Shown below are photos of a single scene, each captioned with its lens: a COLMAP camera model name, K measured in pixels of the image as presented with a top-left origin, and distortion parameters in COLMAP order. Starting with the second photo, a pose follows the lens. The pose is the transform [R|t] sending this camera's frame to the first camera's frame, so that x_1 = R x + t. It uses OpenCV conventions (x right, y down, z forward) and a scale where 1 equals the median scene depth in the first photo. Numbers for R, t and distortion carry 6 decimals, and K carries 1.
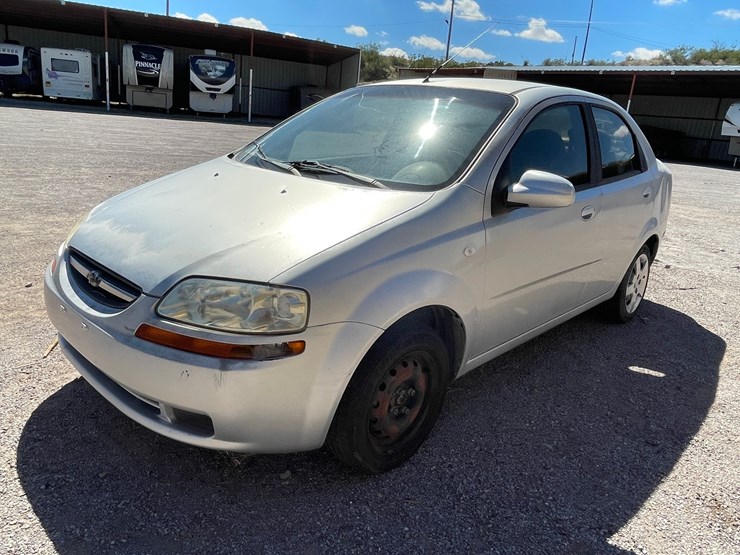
lens RADIAL K [[546.3, 0, 371.8], [0, 546.3, 268.2], [0, 0, 1]] dist [-0.000081, -0.006061]
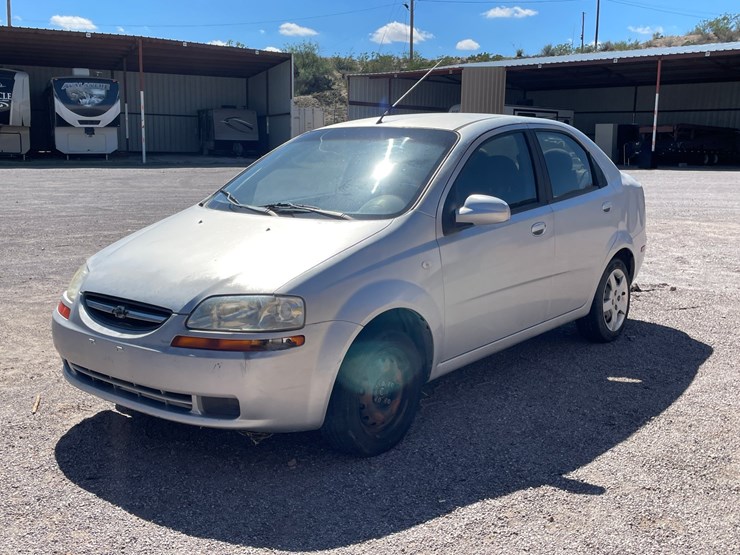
lens RADIAL K [[799.8, 0, 386.8], [0, 799.8, 266.9], [0, 0, 1]] dist [0.113152, -0.187967]
pose [[0.992991, -0.090494, 0.076024, -0.041109], [0.098375, 0.989351, -0.107269, 0.142431], [-0.065507, 0.113996, 0.991319, -0.688208]]
